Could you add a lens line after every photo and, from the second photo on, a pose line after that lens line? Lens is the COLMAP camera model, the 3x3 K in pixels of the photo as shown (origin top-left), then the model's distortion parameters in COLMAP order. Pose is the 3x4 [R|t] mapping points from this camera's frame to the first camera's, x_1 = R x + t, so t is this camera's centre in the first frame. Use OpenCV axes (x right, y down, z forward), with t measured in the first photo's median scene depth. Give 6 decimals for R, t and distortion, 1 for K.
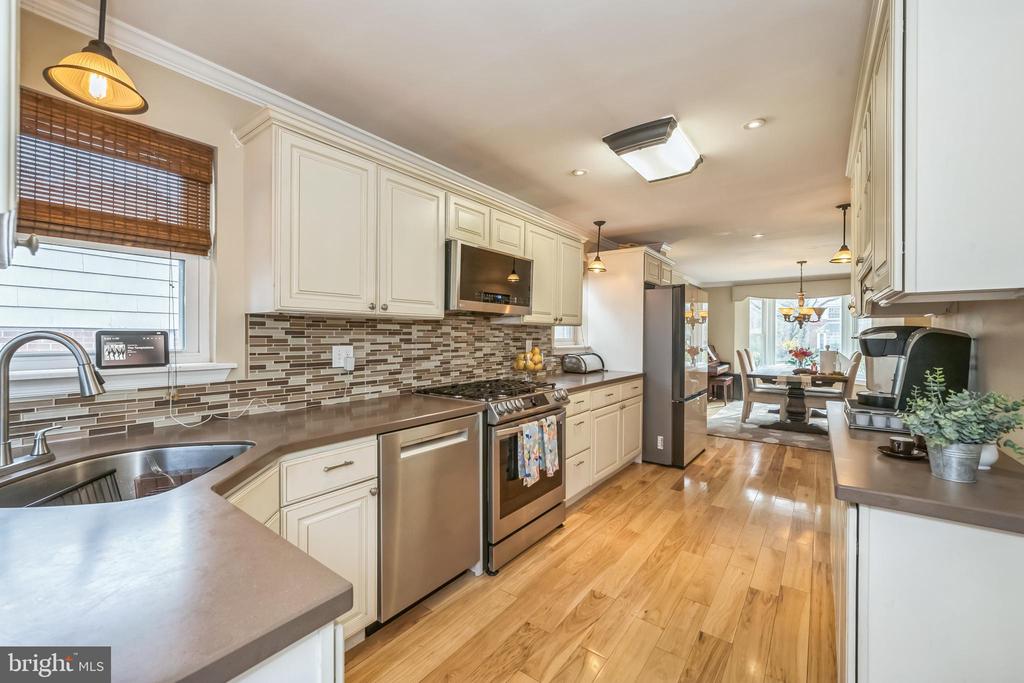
lens RADIAL K [[402.5, 0, 515.9], [0, 402.5, 339.1], [0, 0, 1]] dist [-0.001251, -0.000144]
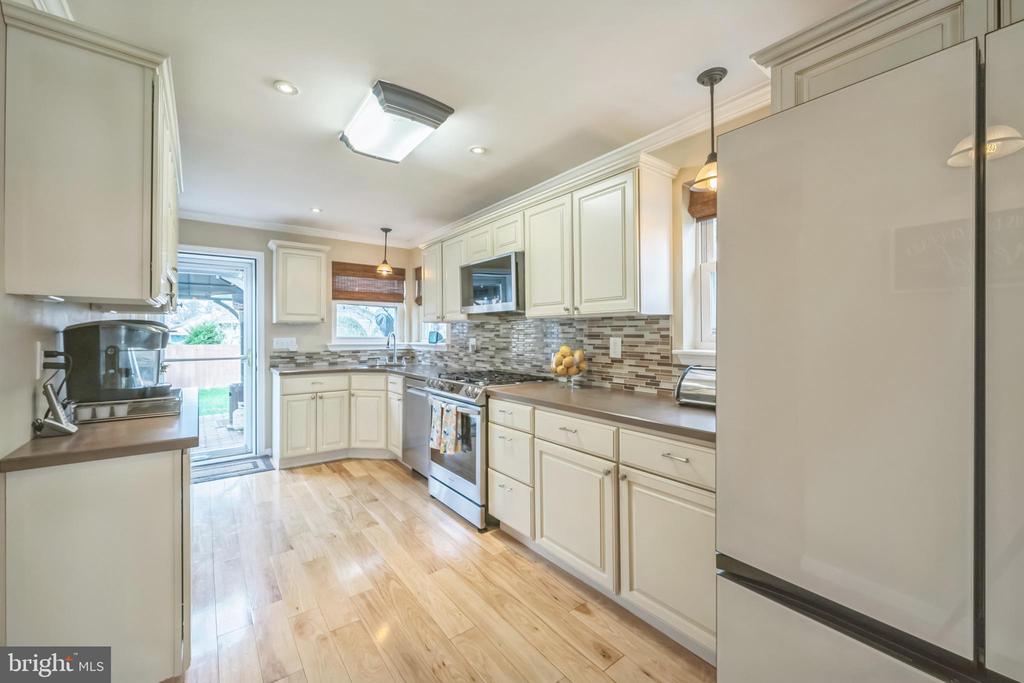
lens RADIAL K [[407.5, 0, 519.9], [0, 407.5, 333.4], [0, 0, 1]] dist [0.000477, -0.000010]
pose [[-0.254107, -0.003639, -0.967169, 1.088175], [-0.007662, 0.999969, -0.001749, -0.002566], [0.967146, 0.006966, -0.254127, 1.417876]]
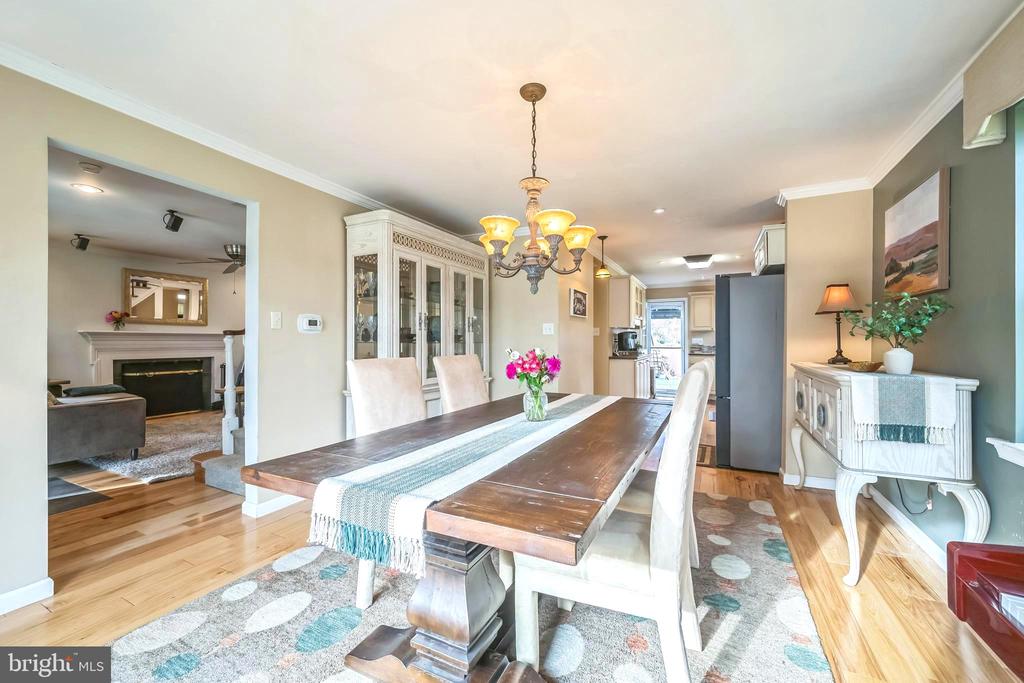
lens RADIAL K [[402.5, 0, 515.9], [0, 402.5, 339.1], [0, 0, 1]] dist [-0.001251, -0.000144]
pose [[-0.982649, -0.001233, -0.185470, 1.841548], [-0.001827, 0.999994, 0.003029, 0.023334], [0.185465, 0.003316, -0.982645, 3.122876]]
